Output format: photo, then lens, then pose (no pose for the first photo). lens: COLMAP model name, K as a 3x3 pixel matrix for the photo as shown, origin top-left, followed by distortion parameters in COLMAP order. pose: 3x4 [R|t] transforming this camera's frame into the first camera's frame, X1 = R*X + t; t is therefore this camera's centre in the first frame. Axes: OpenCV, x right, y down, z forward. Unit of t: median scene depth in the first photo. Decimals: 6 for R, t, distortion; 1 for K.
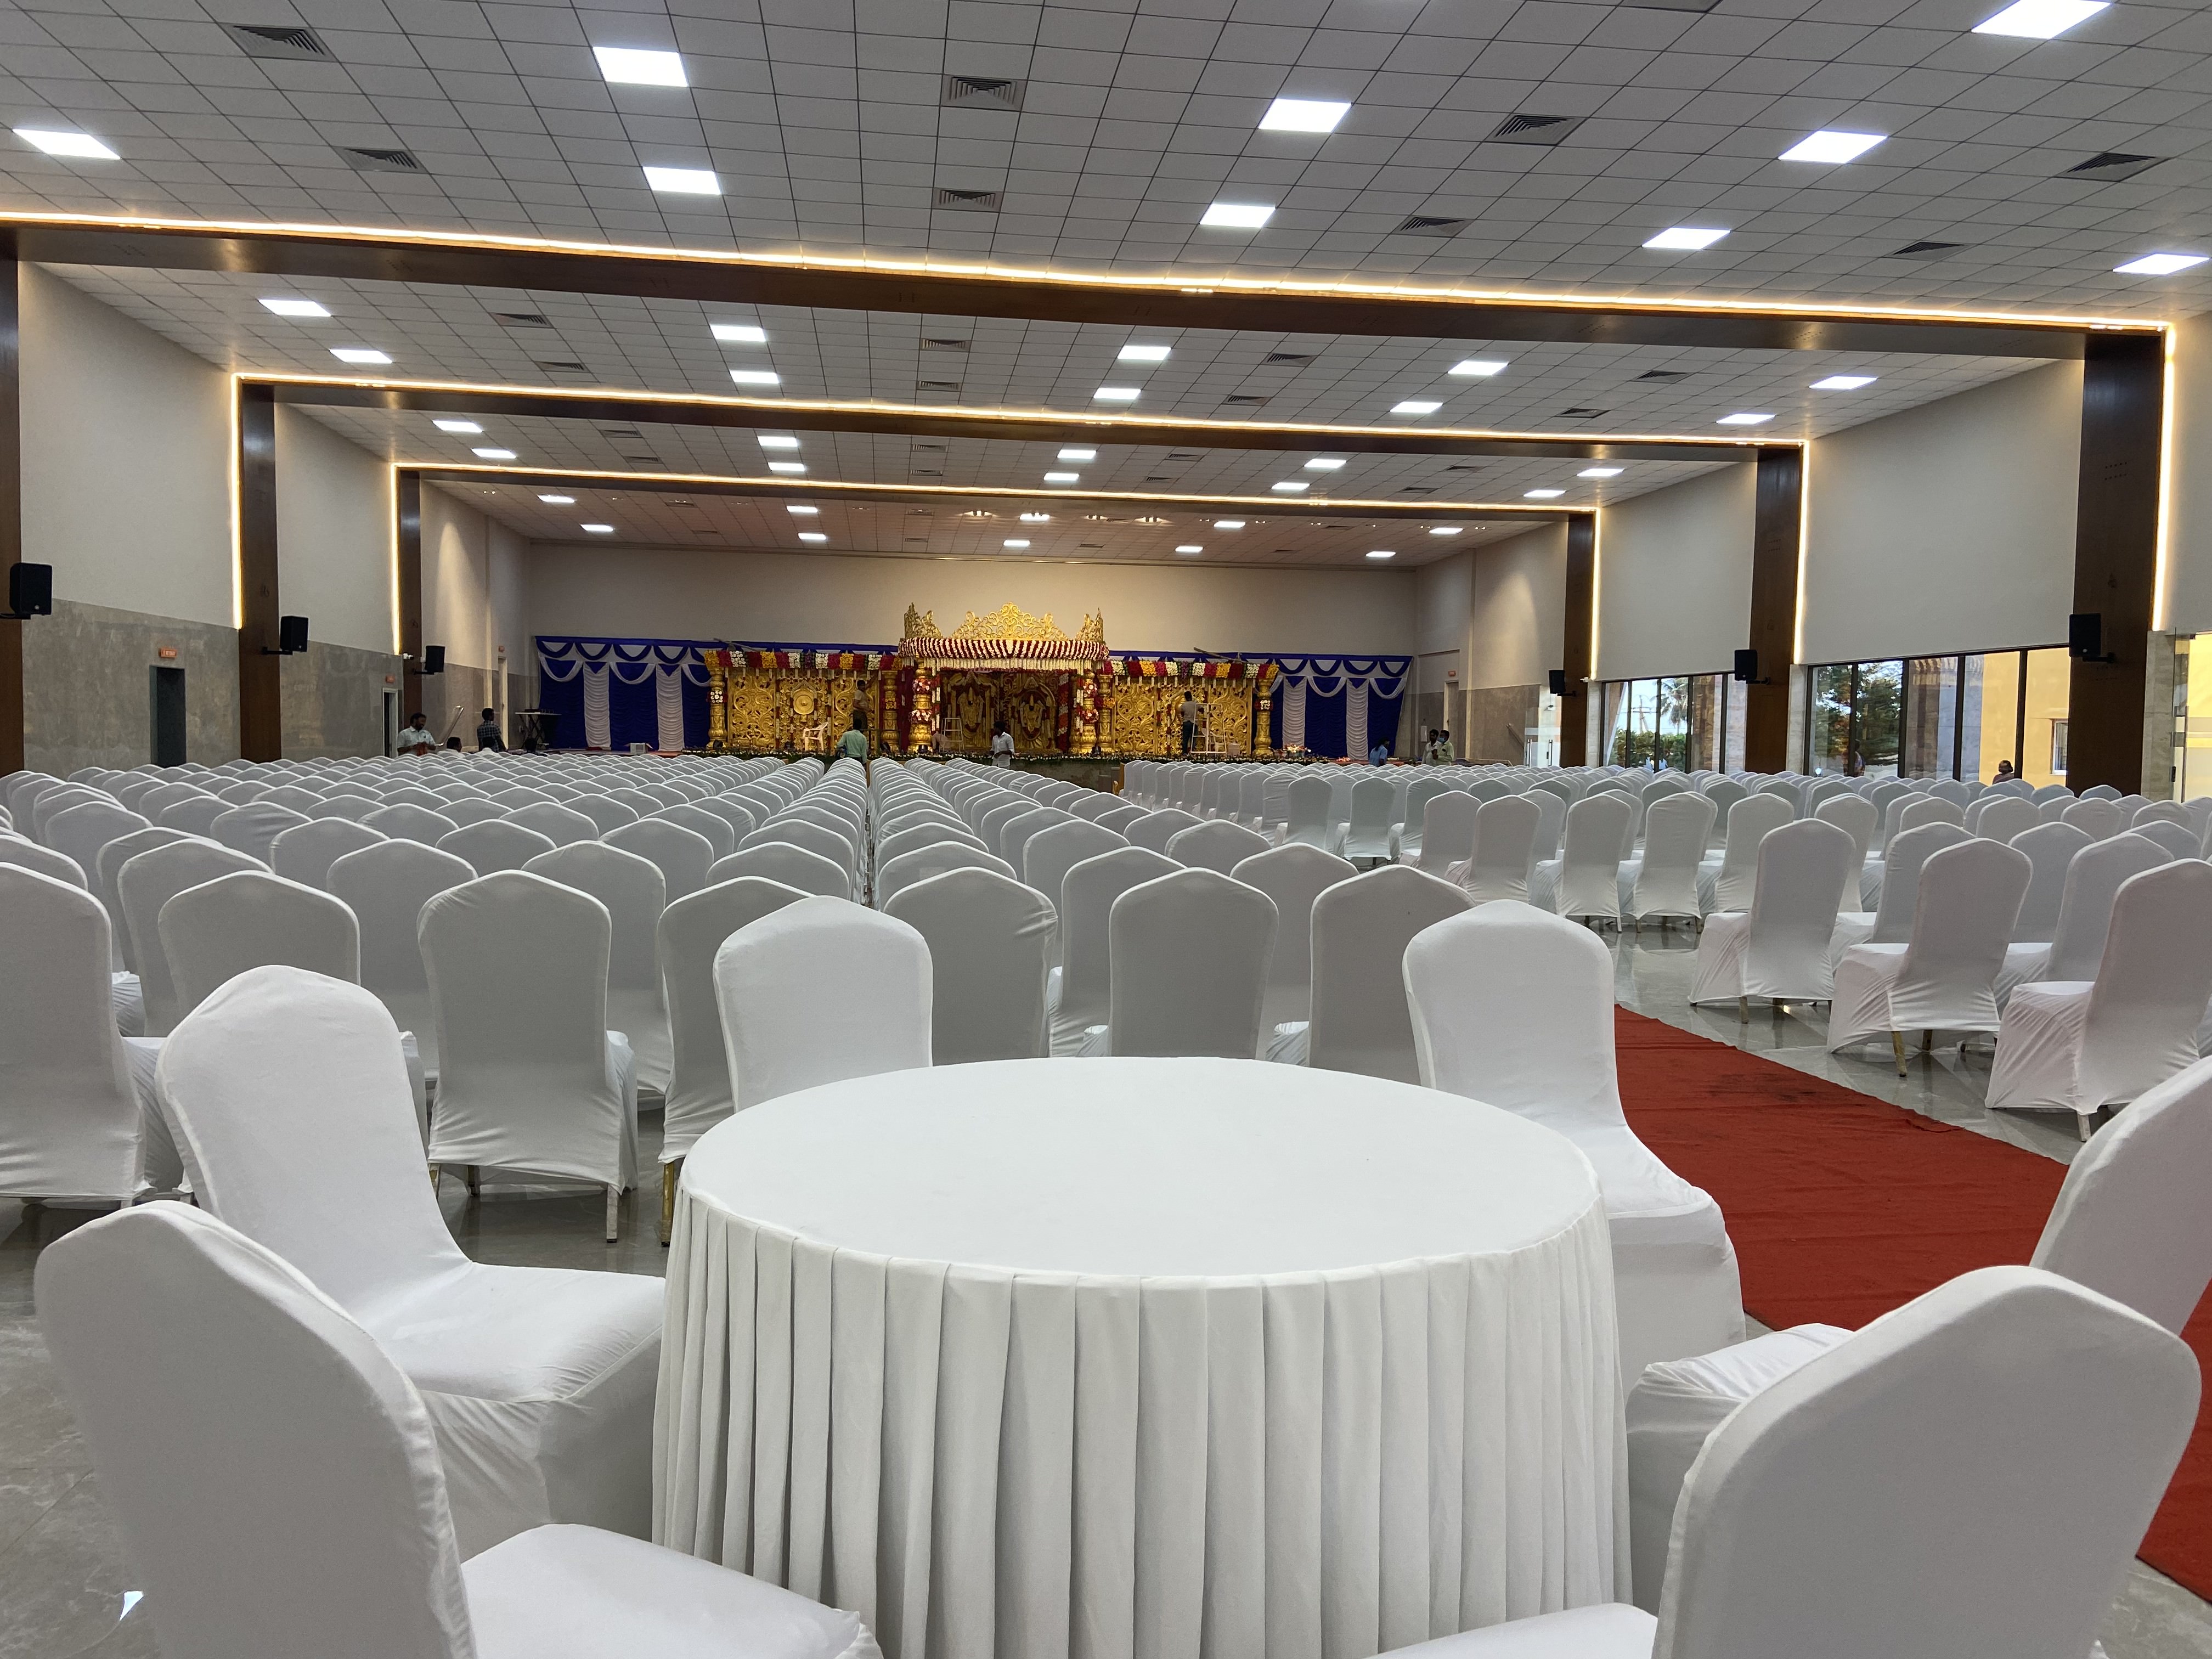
lens RADIAL K [[1678.8, 0, 1106.0], [0, 1678.8, 829.5], [0, 0, 1]] dist [0.188498, -0.001184]
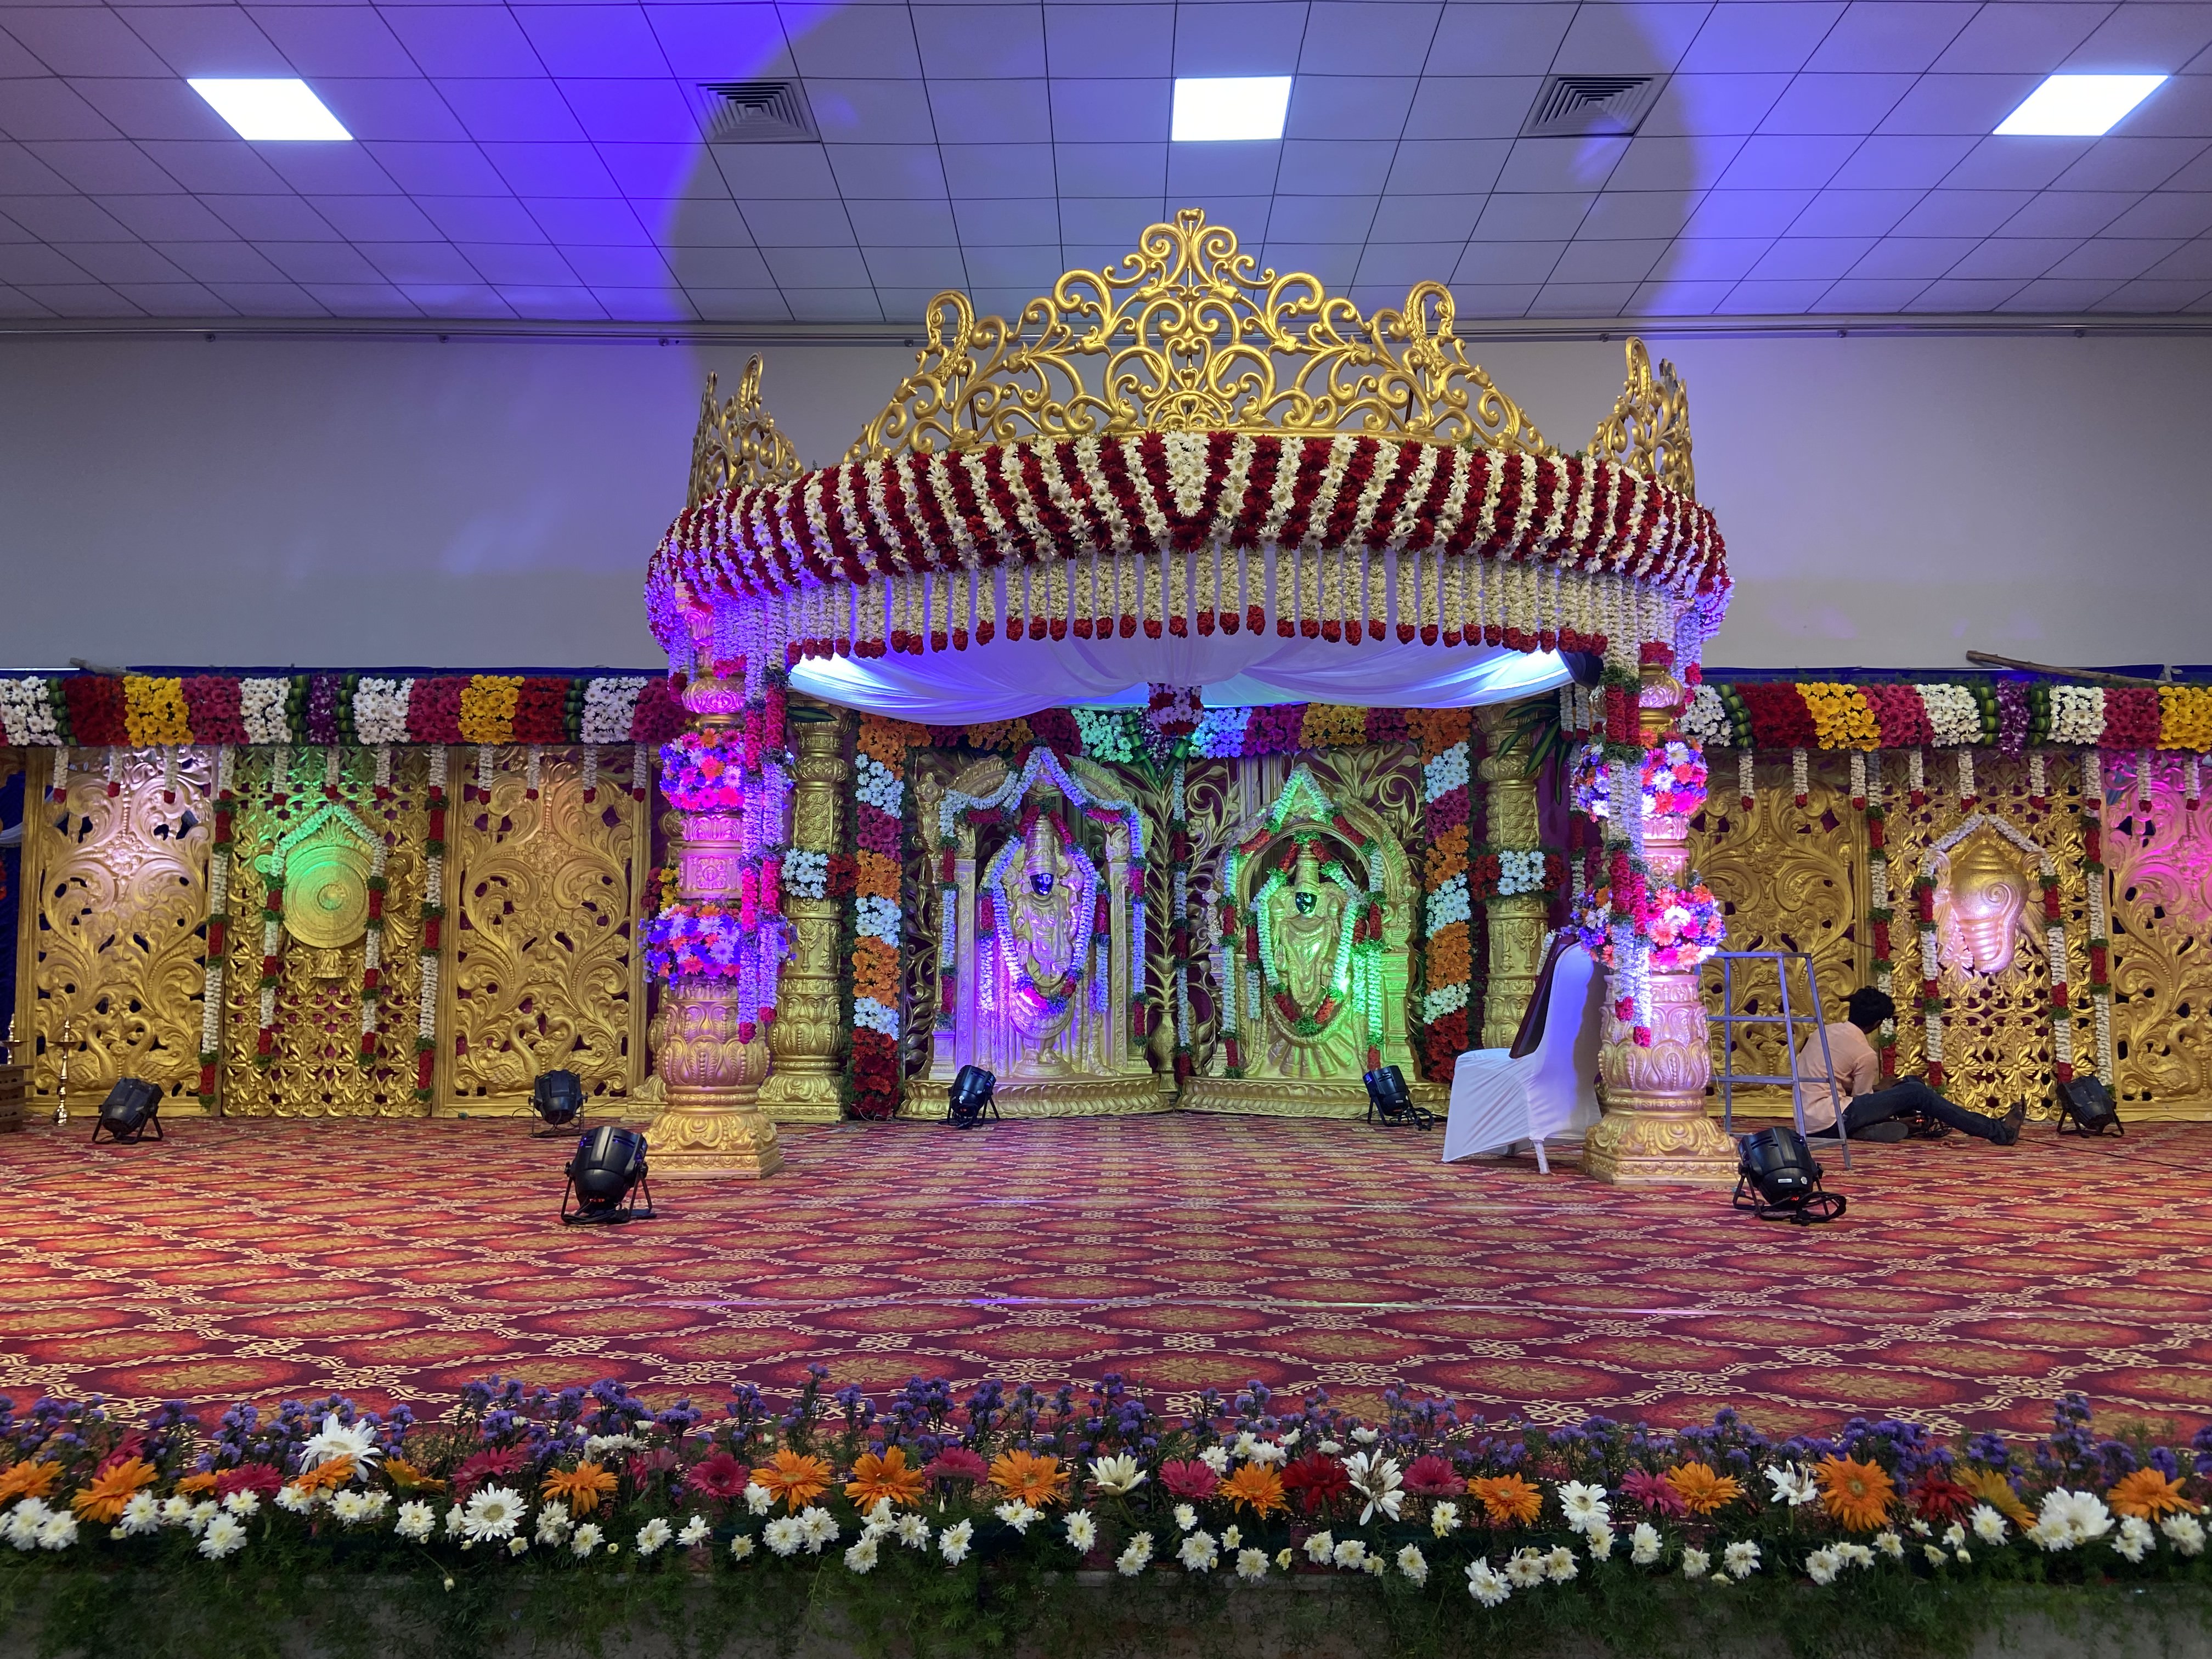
lens RADIAL K [[1696.3, 0, 1106.0], [0, 1696.3, 829.5], [0, 0, 1]] dist [-0.001254, 0.291489]
pose [[0.990566, -0.023838, -0.134949, -0.040244], [0.003934, 0.989295, -0.145874, -0.048493], [0.136982, 0.143967, 0.980056, 0.771753]]
